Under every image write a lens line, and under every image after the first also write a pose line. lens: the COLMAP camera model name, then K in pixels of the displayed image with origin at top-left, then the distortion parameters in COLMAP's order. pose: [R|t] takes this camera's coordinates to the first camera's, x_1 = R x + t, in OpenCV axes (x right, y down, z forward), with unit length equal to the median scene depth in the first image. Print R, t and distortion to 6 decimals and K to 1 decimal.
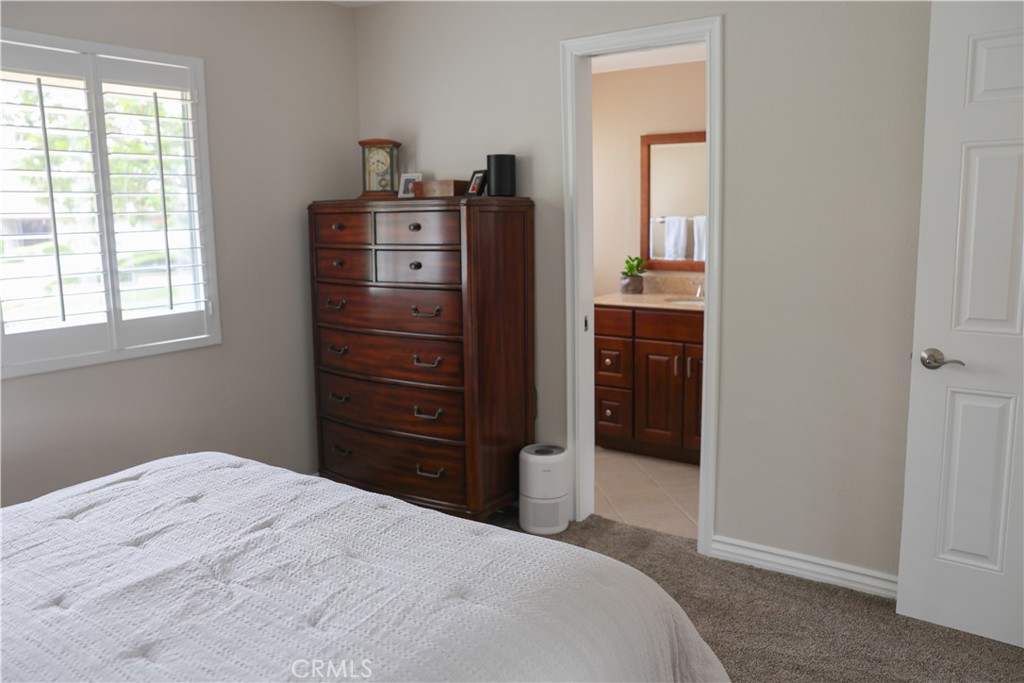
lens RADIAL K [[852.3, 0, 510.7], [0, 852.3, 341.6], [0, 0, 1]] dist [-0.085204, 0.053889]
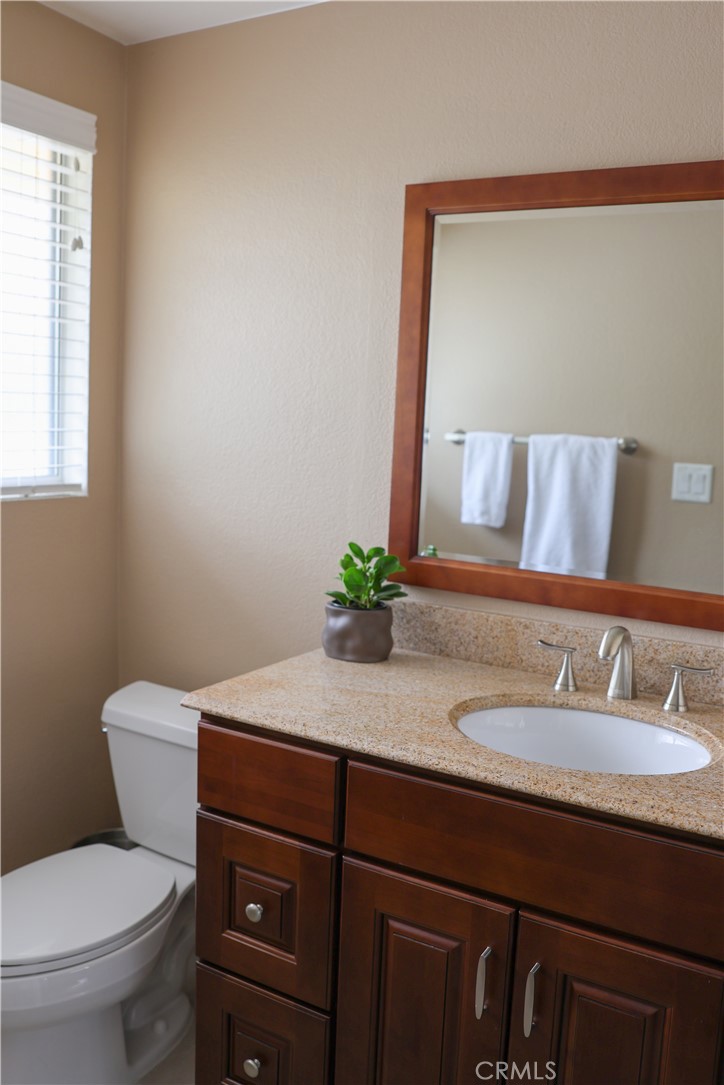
lens RADIAL K [[903.0, 0, 364.5], [0, 903.0, 542.0], [0, 0, 1]] dist [-0.085204, 0.053889]
pose [[0.995639, 0.049393, 0.079143, 0.115764], [-0.048253, 0.998703, -0.016256, -0.096213], [-0.079843, 0.012367, 0.996731, 0.651376]]
